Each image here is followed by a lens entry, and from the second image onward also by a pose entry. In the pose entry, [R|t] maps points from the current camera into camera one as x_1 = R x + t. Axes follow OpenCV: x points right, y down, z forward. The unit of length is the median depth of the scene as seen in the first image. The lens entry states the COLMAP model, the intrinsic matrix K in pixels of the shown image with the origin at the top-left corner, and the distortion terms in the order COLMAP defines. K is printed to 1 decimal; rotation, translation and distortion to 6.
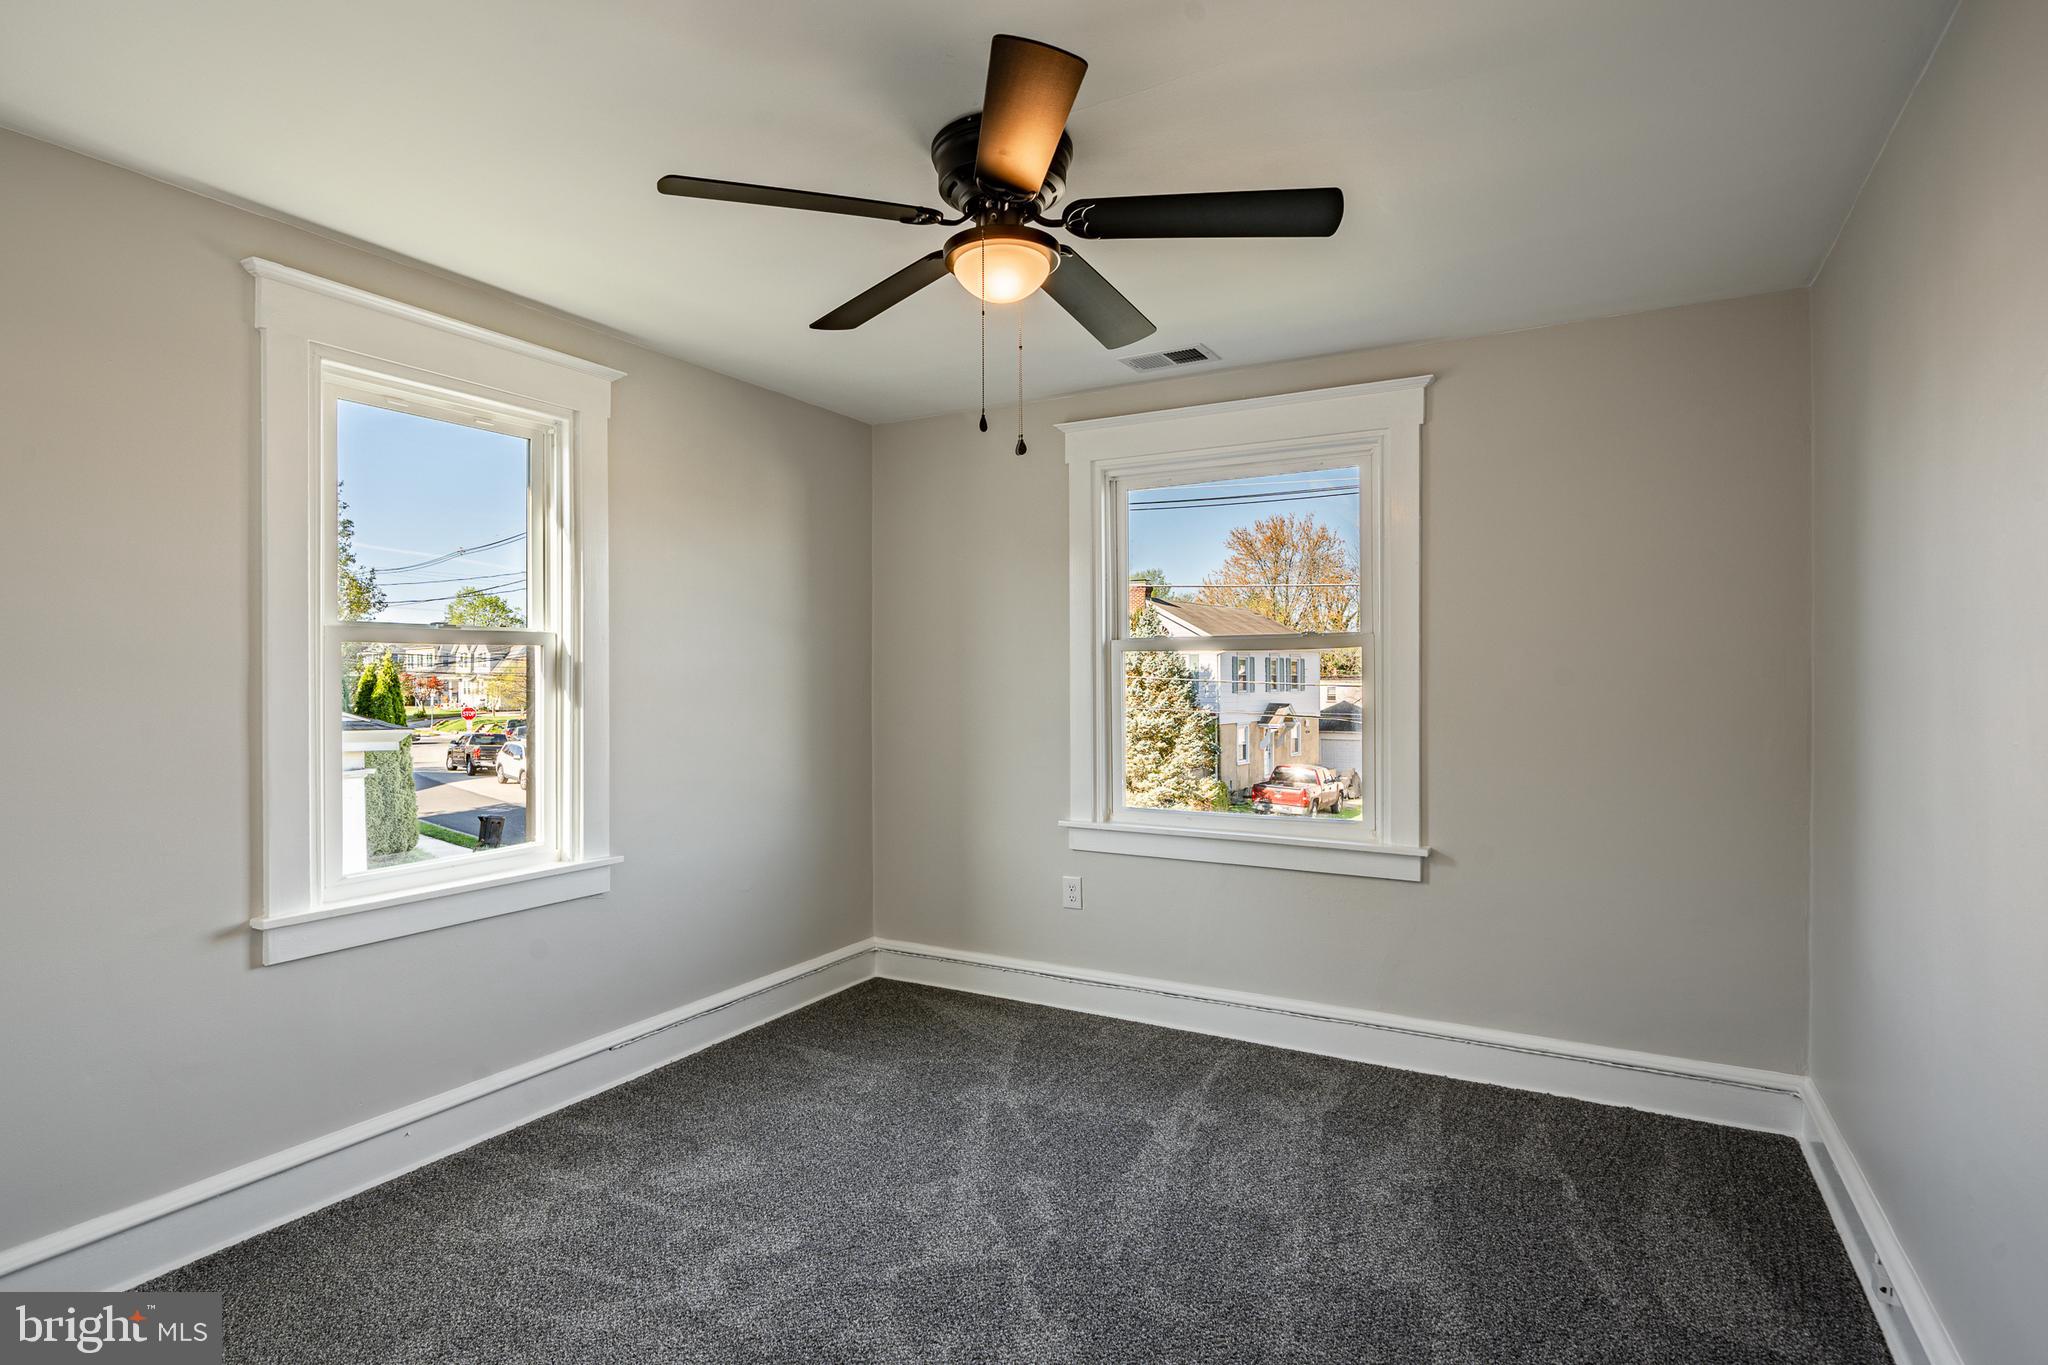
lens RADIAL K [[1070.2, 0, 1021.0], [0, 1070.2, 678.3], [0, 0, 1]] dist [-0.002825, -0.000124]
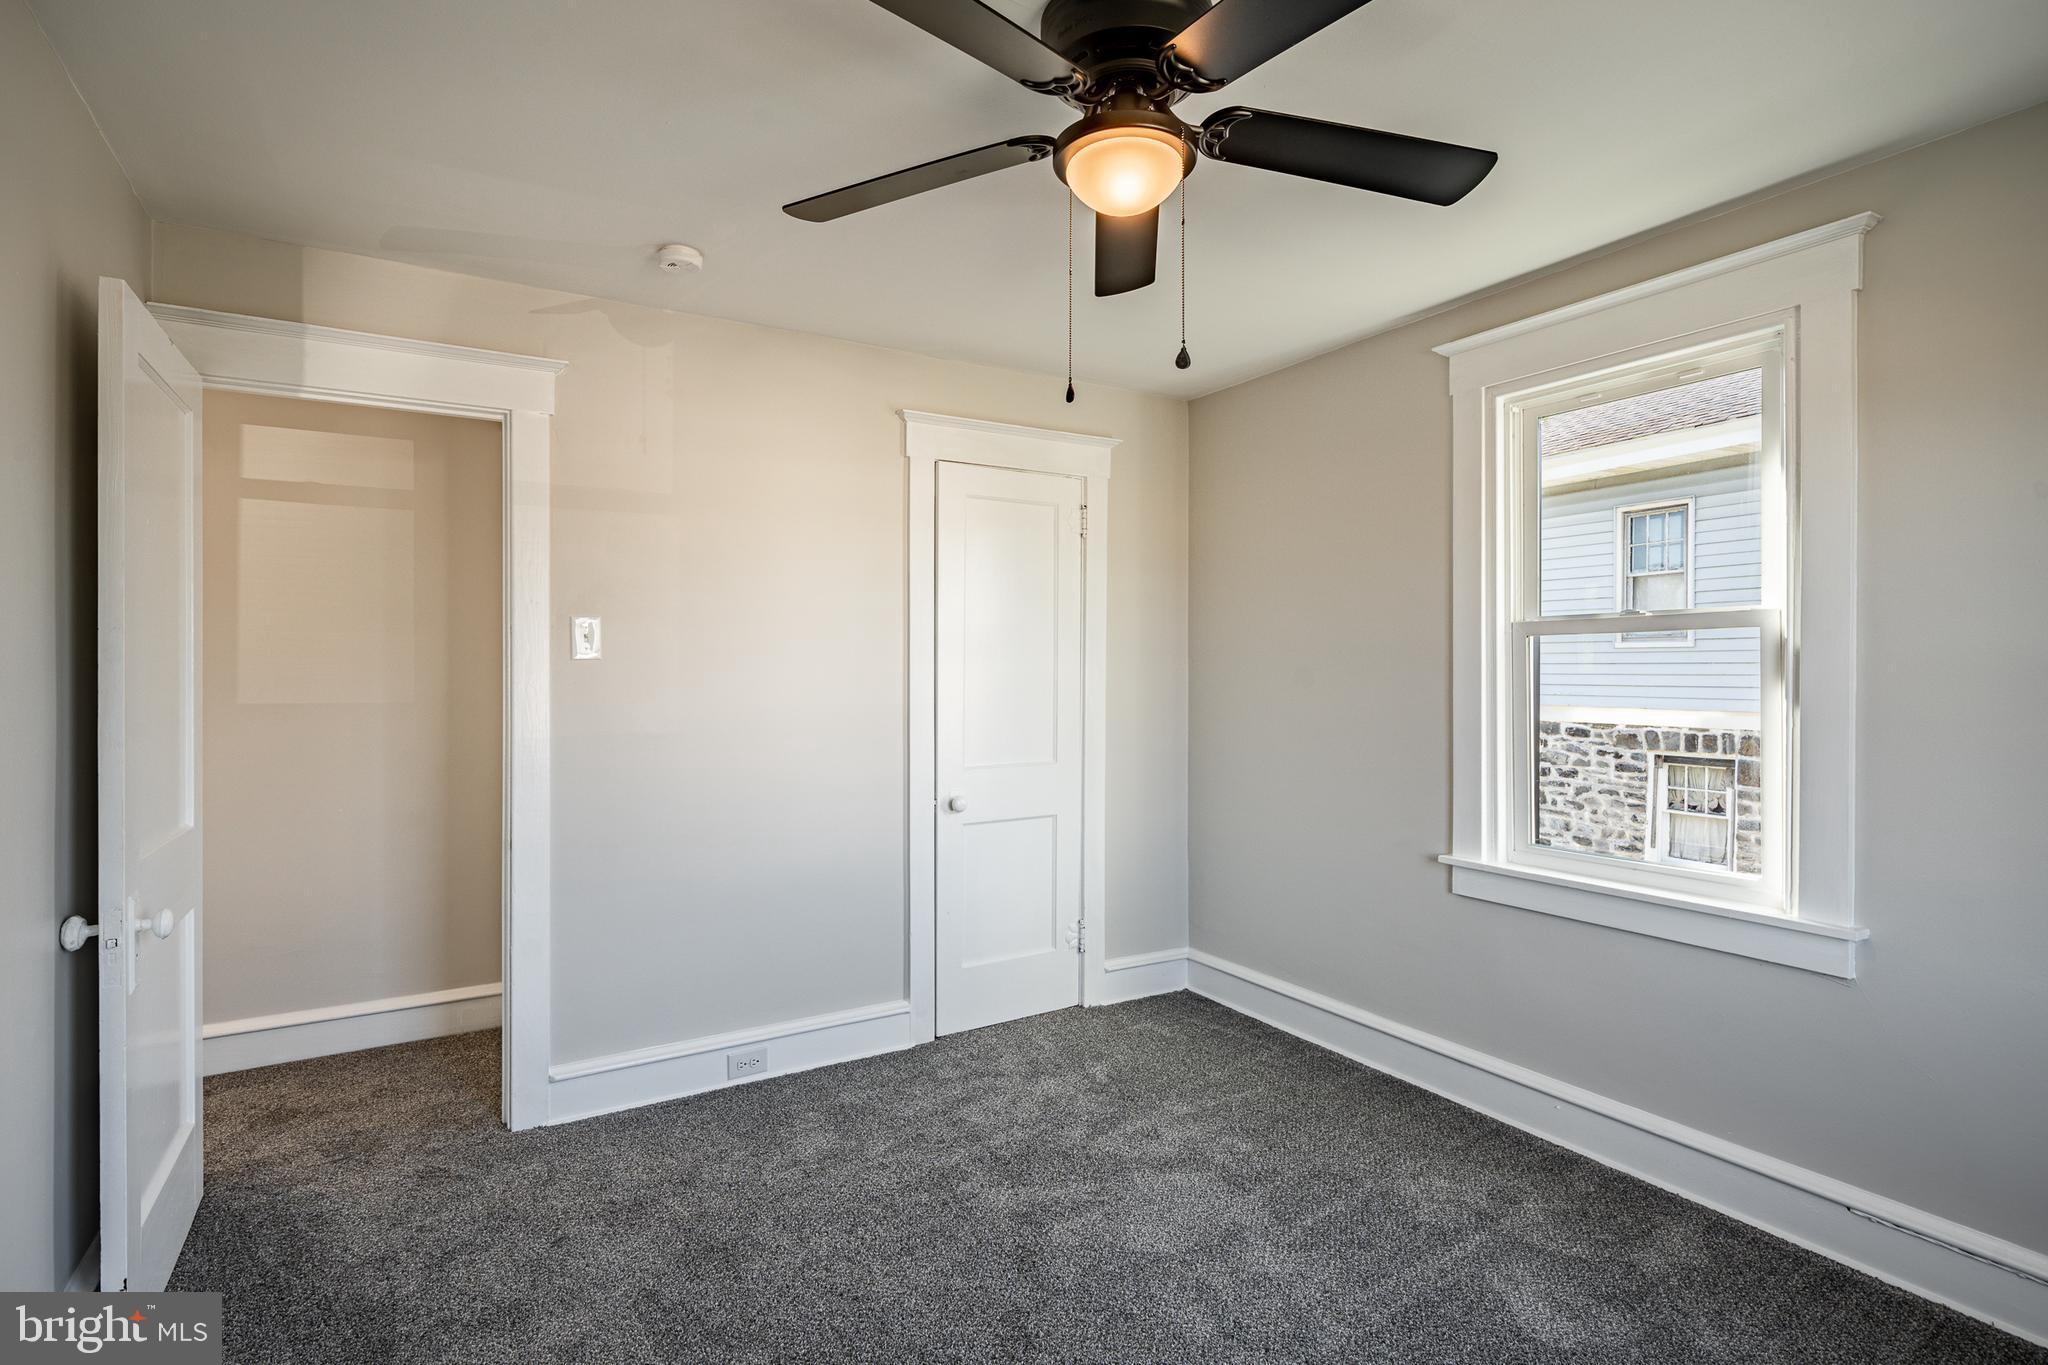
lens RADIAL K [[1015.8, 0, 1016.1], [0, 1015.8, 676.4], [0, 0, 1]] dist [-0.000552, 0.000364]
pose [[-0.509086, 0.002544, -0.860712, 0.533462], [-0.004414, 0.999975, 0.005567, 0.004746], [0.860705, 0.006634, -0.509062, 1.032154]]
